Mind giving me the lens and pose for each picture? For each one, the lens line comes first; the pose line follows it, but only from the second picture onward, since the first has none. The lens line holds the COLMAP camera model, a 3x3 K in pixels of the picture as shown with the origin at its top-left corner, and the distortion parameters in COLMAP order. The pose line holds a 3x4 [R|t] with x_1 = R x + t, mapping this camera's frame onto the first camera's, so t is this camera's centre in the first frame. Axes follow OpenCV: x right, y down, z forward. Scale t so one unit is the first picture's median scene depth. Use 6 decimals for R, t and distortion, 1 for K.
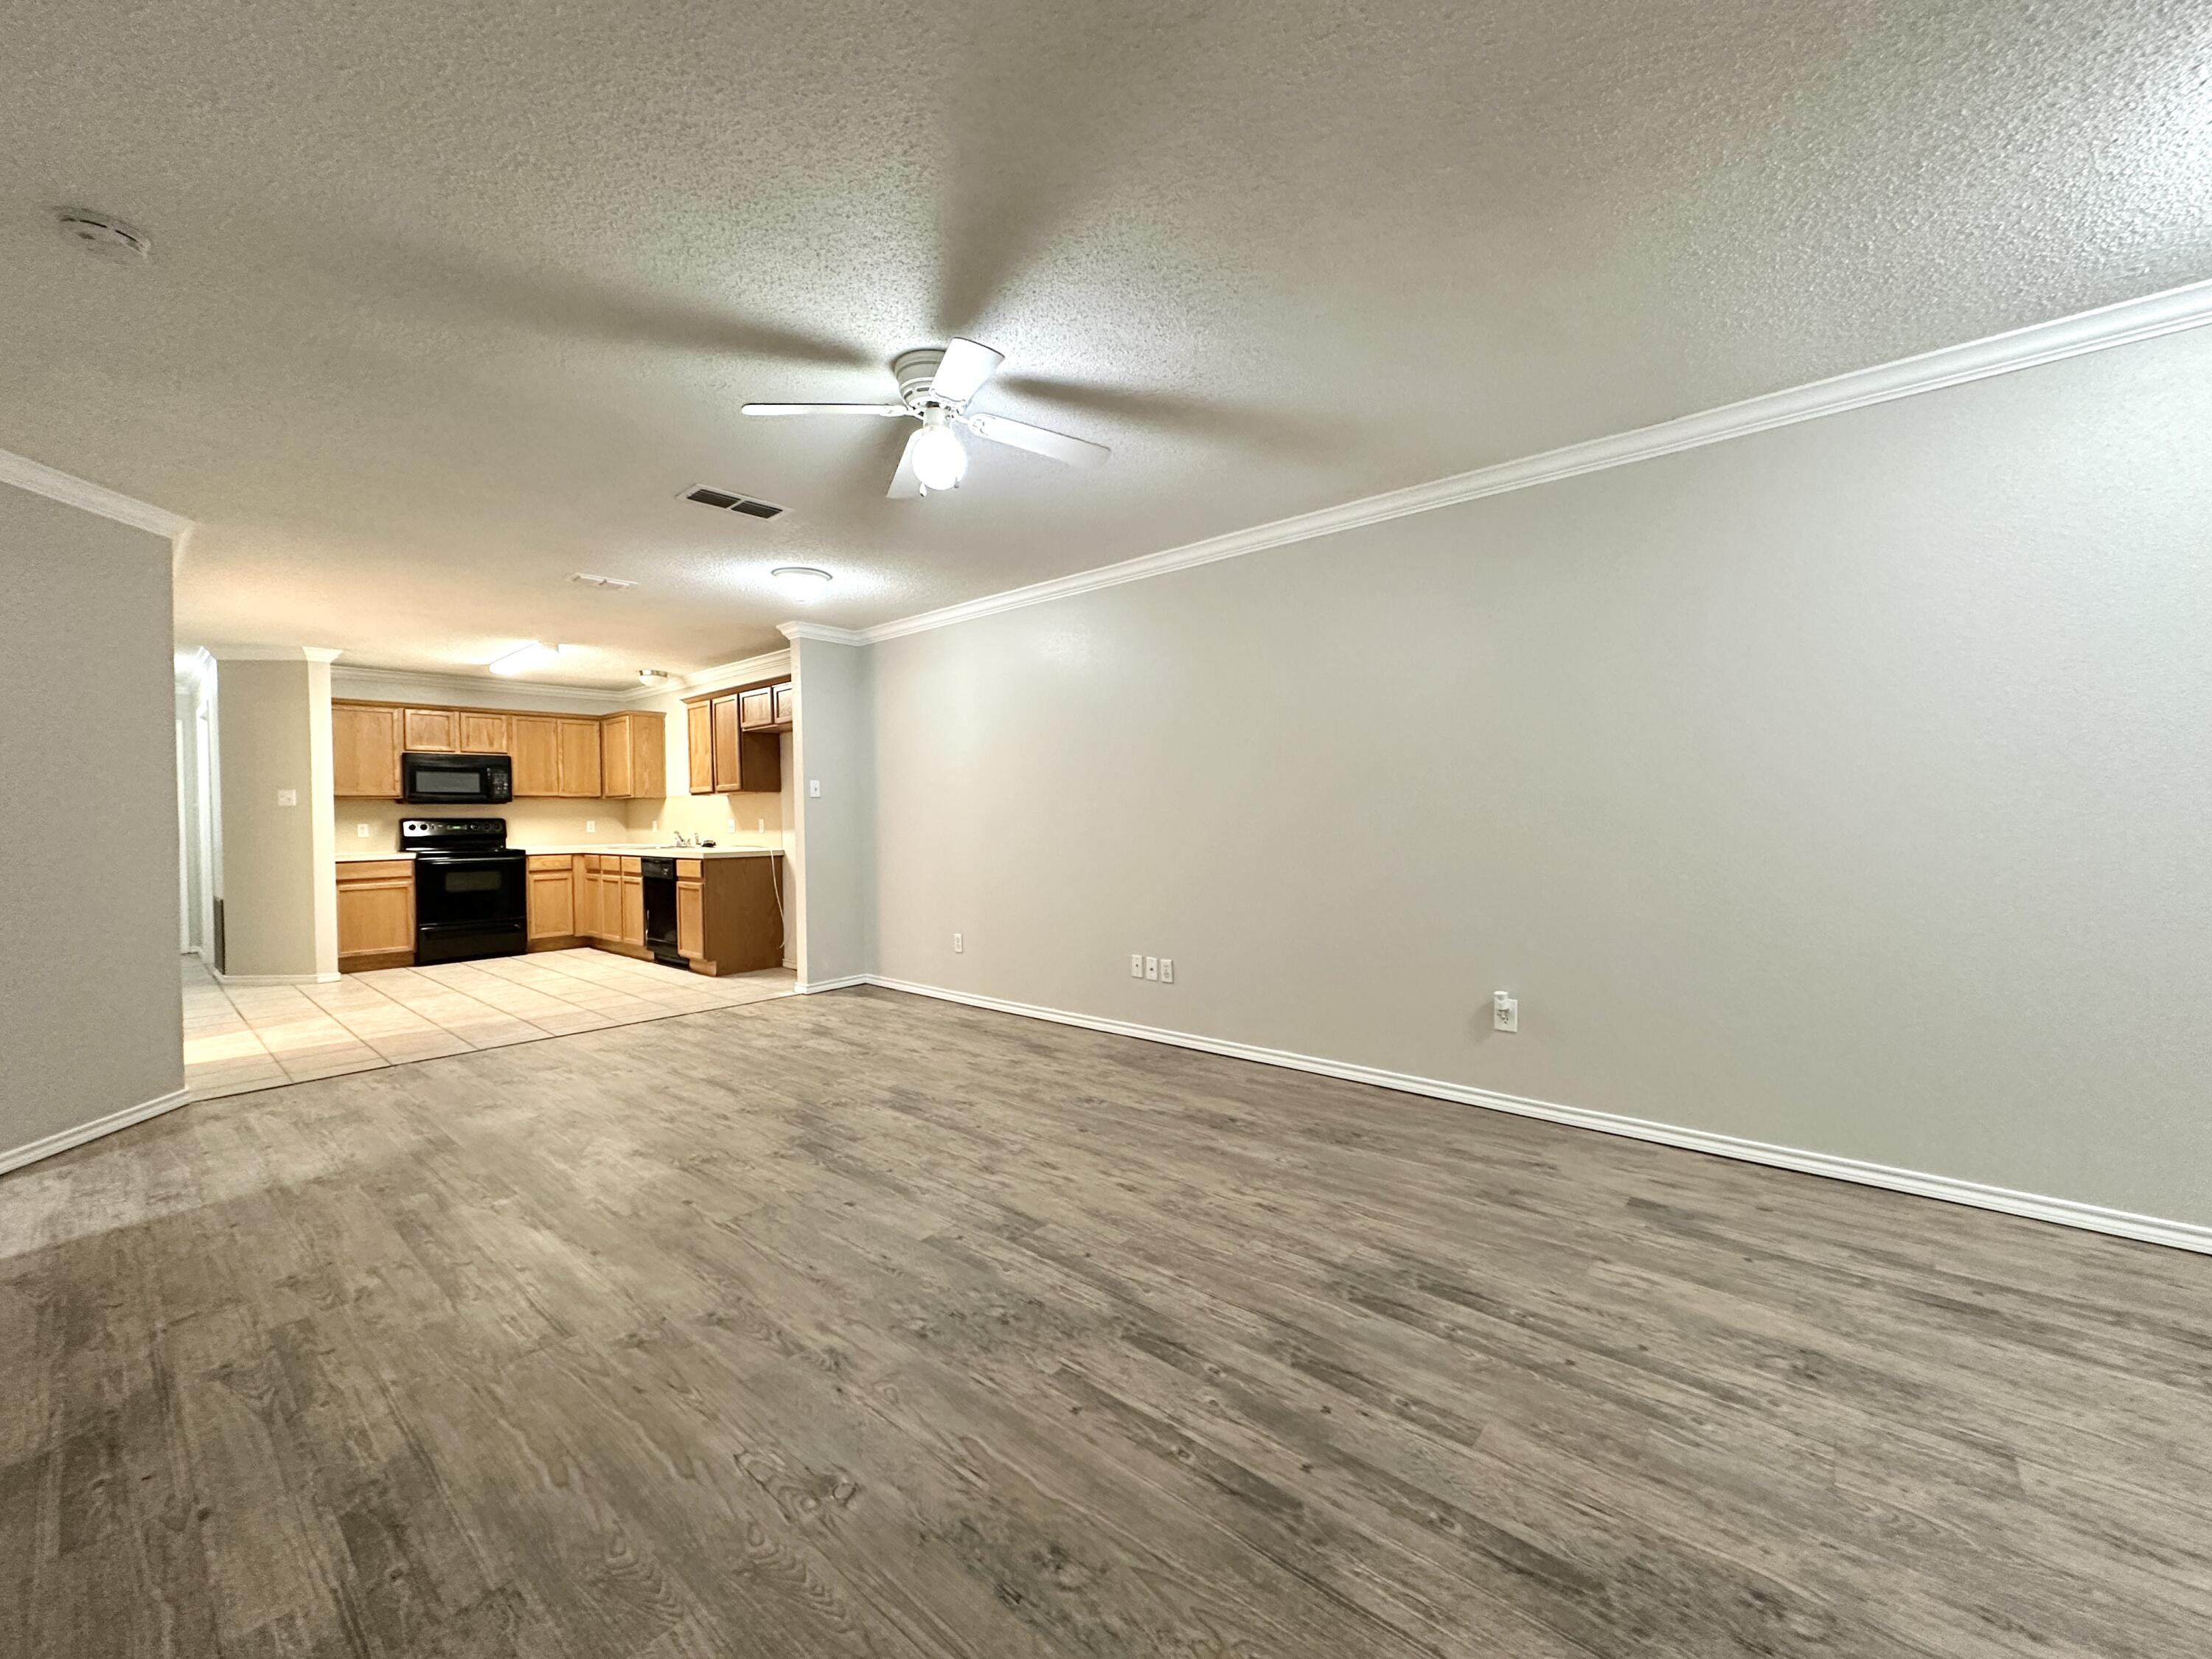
lens RADIAL K [[884.0, 0, 1095.0], [0, 884.0, 824.9], [0, 0, 1]] dist [-0.001719, 0.000985]
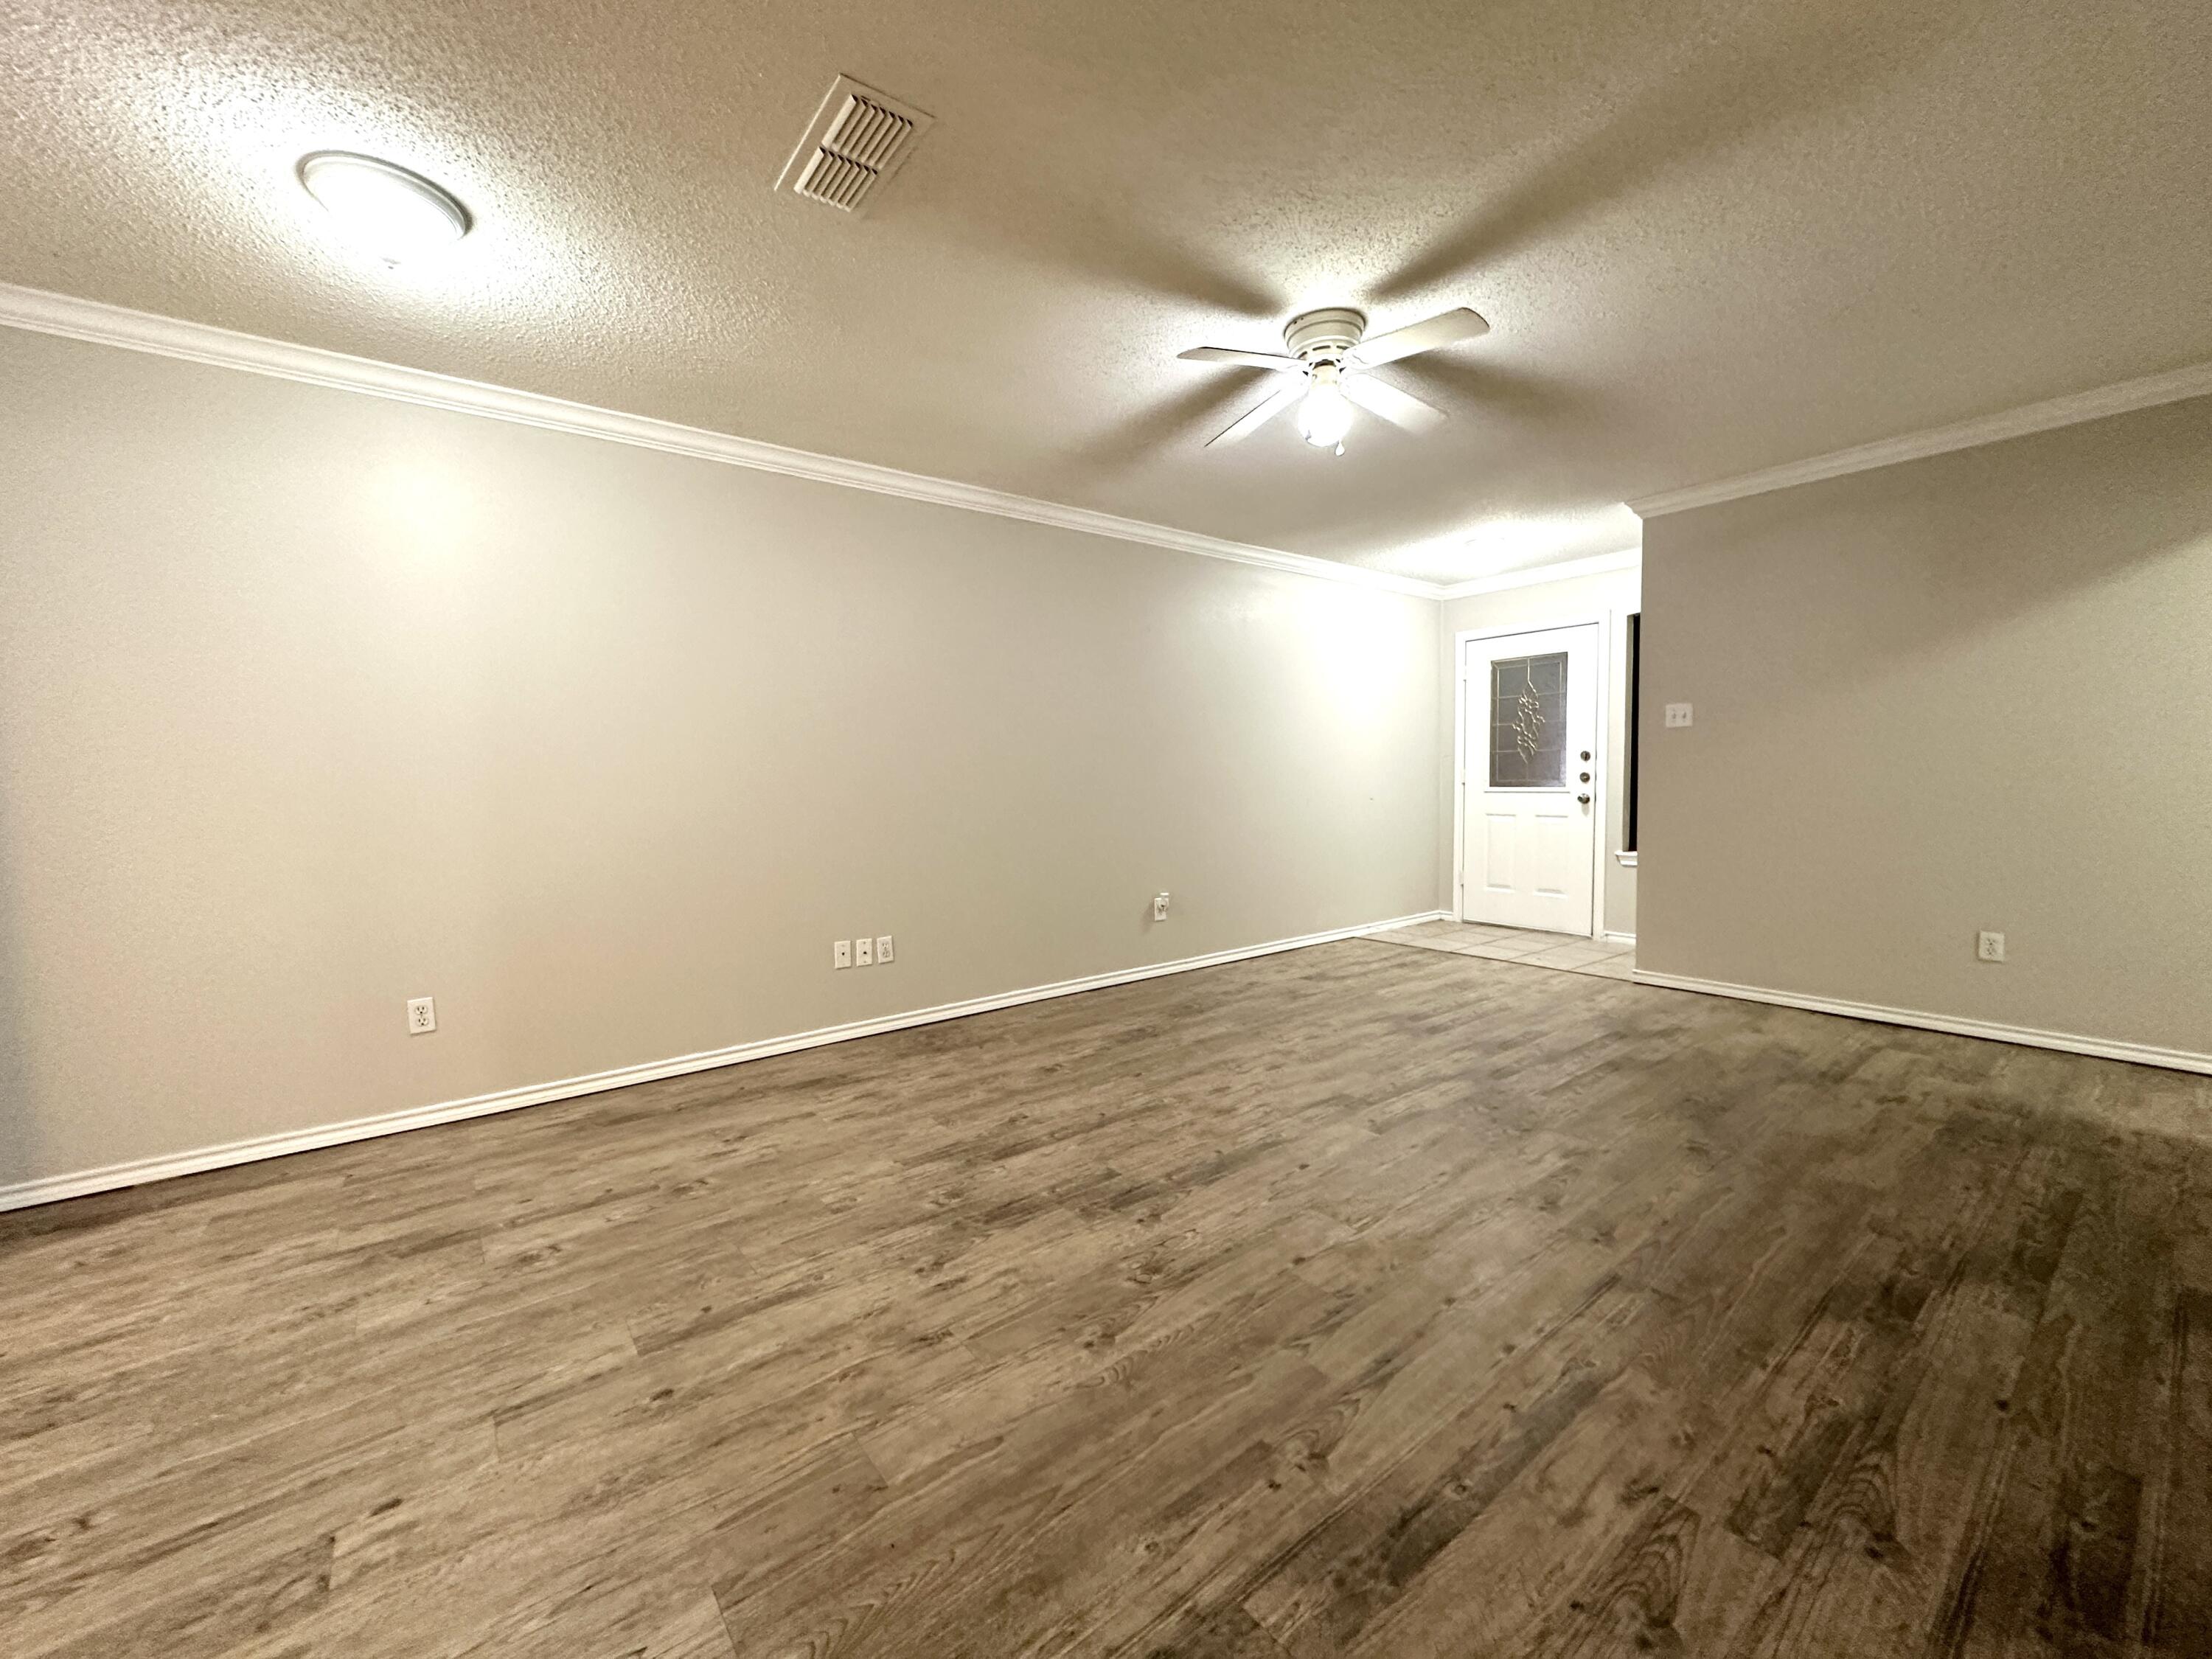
lens RADIAL K [[884.0, 0, 1117.5], [0, 884.0, 831.3], [0, 0, 1]] dist [-0.001719, 0.000985]
pose [[0.179734, -0.050096, 0.982439, -1.041130], [0.030151, 0.998514, 0.045399, 0.021865], [-0.983253, 0.021462, 0.180977, 0.870480]]
